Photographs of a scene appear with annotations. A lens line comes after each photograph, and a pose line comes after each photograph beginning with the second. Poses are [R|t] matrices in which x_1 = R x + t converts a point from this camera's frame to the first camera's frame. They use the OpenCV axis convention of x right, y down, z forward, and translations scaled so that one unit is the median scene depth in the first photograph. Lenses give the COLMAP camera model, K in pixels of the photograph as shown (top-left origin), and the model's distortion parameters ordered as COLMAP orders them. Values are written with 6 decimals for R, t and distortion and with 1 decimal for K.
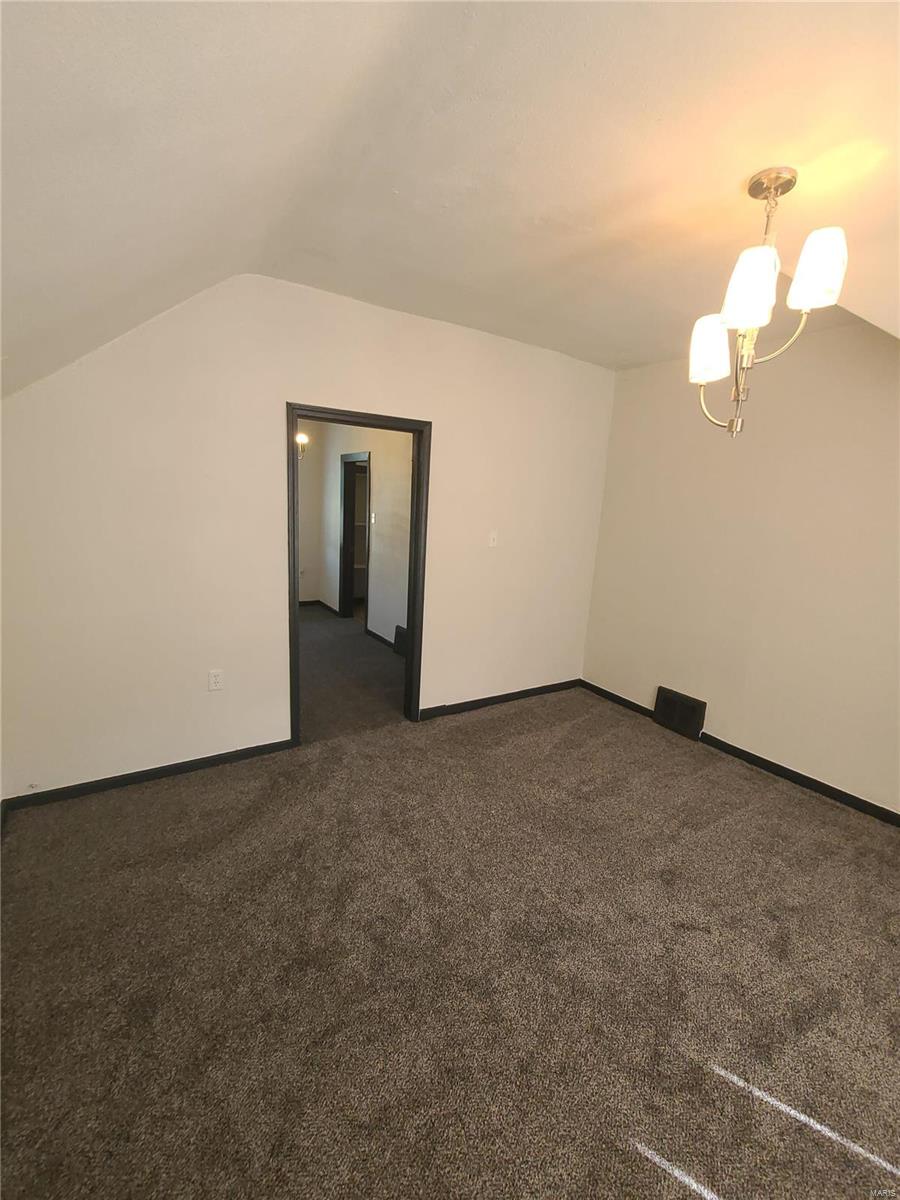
lens RADIAL K [[476.5, 0, 429.1], [0, 476.5, 590.7], [0, 0, 1]] dist [0.000851, -0.003113]
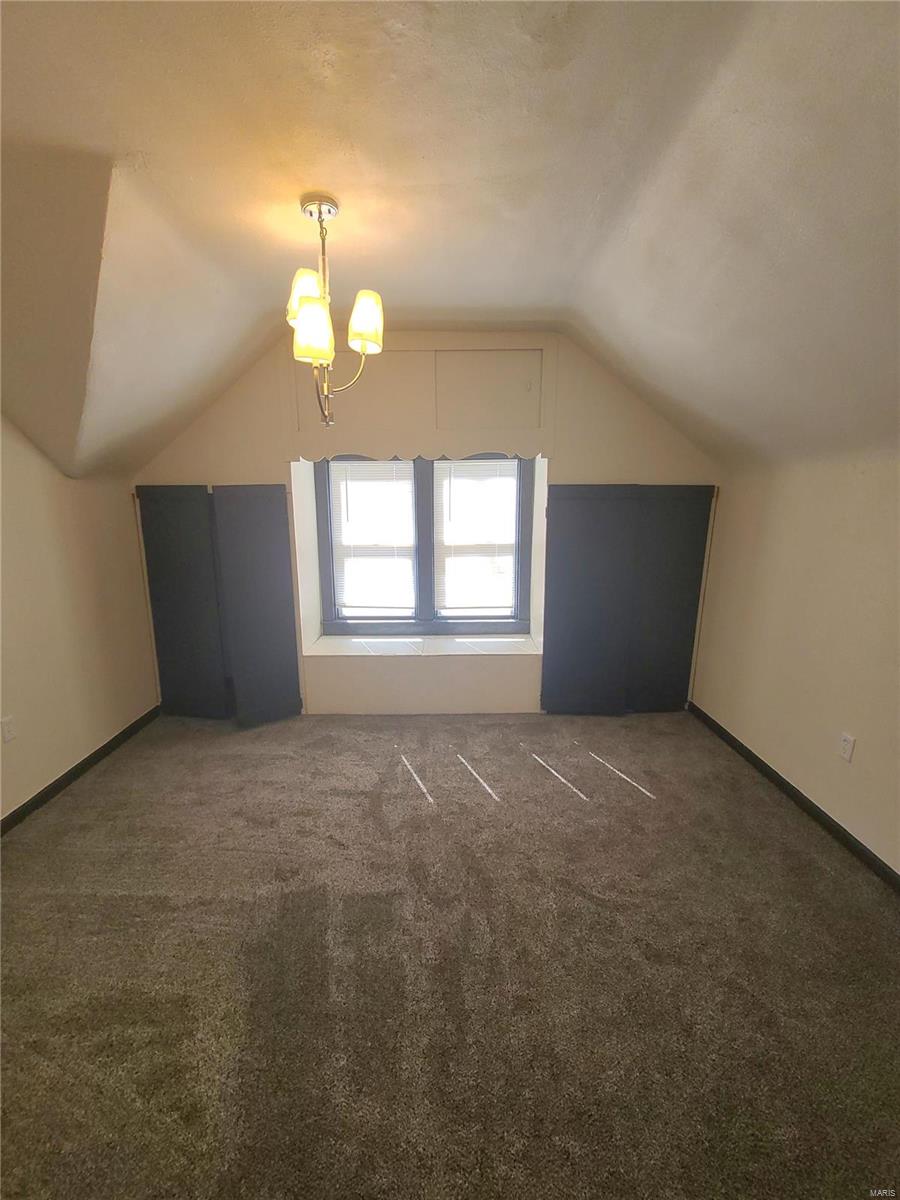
lens RADIAL K [[539.4, 0, 450.0], [0, 539.4, 600.0], [0, 0, 1]] dist [-0.000162, -0.001755]
pose [[-0.859583, -0.141685, 0.490960, -0.180208], [0.050678, 0.932417, 0.357813, -0.219276], [-0.508476, 0.332451, -0.794310, 1.147412]]
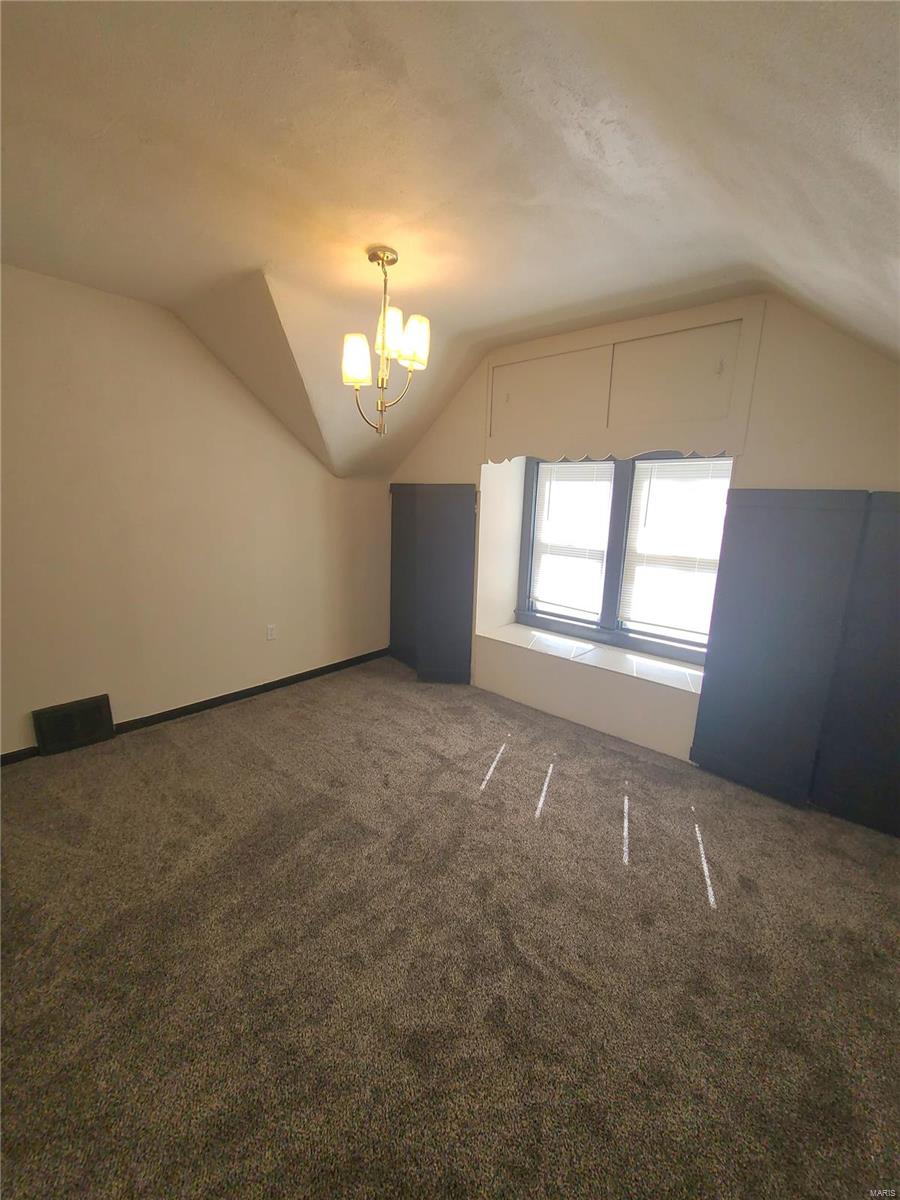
lens RADIAL K [[513.3, 0, 435.0], [0, 513.3, 598.1], [0, 0, 1]] dist [-0.000183, 0.000051]
pose [[-0.257735, -0.250415, 0.933202, -0.529266], [0.130240, 0.948013, 0.290359, -0.164646], [-0.957398, 0.196375, -0.211722, 0.714981]]
